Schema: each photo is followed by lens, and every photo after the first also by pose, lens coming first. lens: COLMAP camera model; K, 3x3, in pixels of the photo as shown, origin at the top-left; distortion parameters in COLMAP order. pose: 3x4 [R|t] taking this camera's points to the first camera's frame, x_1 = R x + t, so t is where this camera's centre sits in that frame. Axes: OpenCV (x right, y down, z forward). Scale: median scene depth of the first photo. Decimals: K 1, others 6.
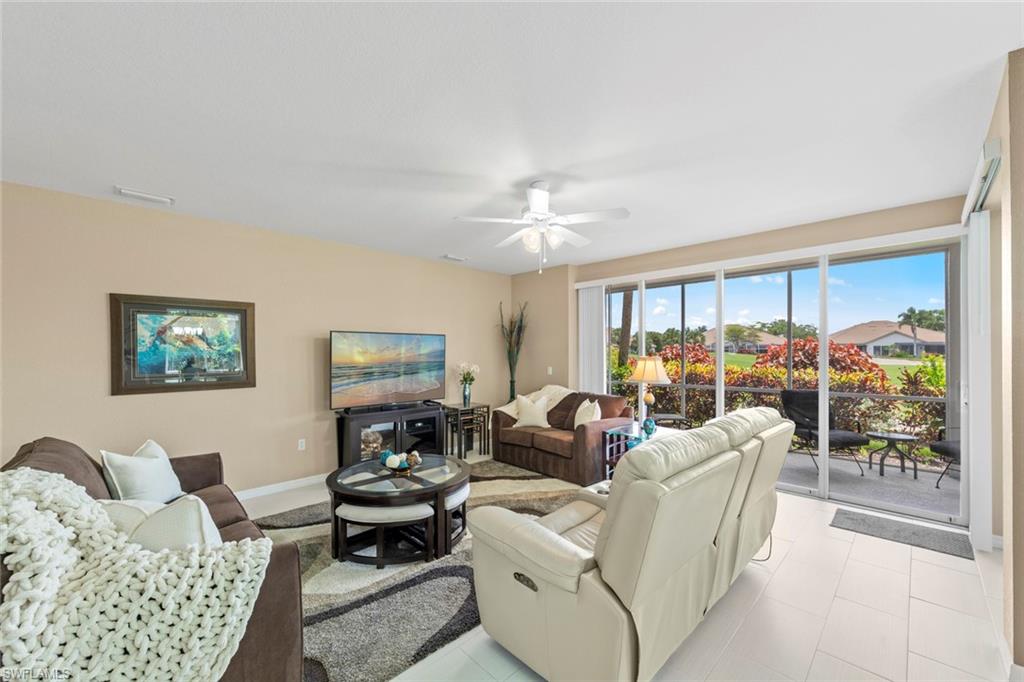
lens RADIAL K [[402.7, 0, 505.6], [0, 402.7, 354.9], [0, 0, 1]] dist [0.004800, -0.002607]
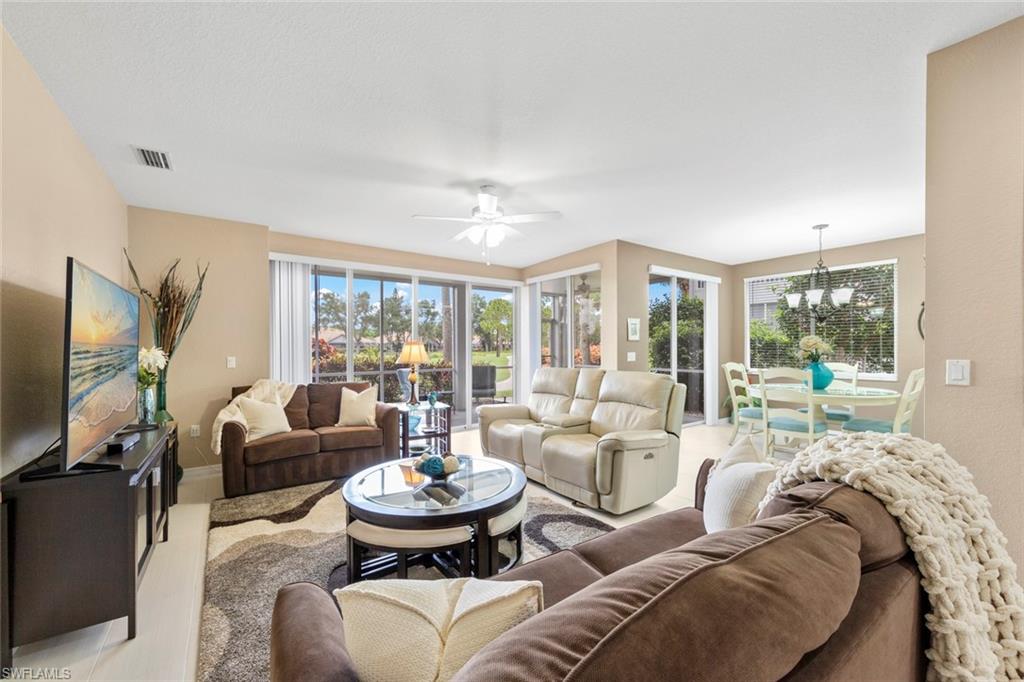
lens RADIAL K [[402.7, 0, 508.3], [0, 402.7, 348.7], [0, 0, 1]] dist [0.004800, -0.002607]
pose [[0.140486, 0.000840, 0.990082, -0.651203], [0.010428, 0.999943, -0.002328, 0.026478], [-0.990028, 0.010651, 0.140470, 0.485522]]
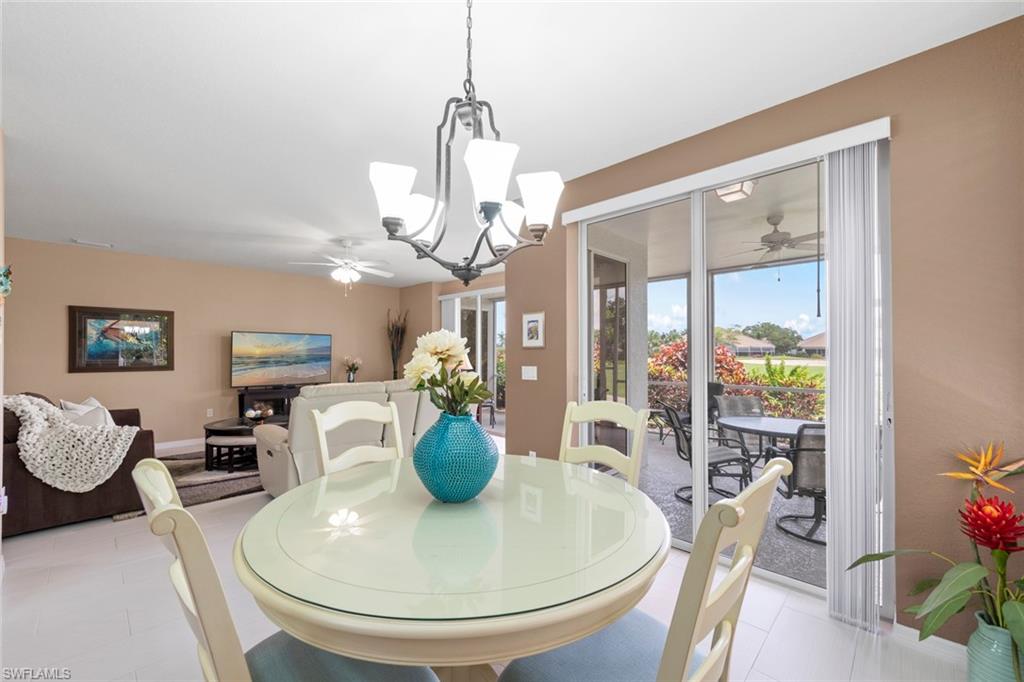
lens RADIAL K [[402.7, 0, 496.8], [0, 402.7, 354.6], [0, 0, 1]] dist [0.004800, -0.002607]
pose [[0.999576, 0.007104, 0.028228, 0.461501], [-0.007032, 0.999972, -0.002660, 0.019594], [-0.028246, 0.002460, 0.999598, -0.441132]]
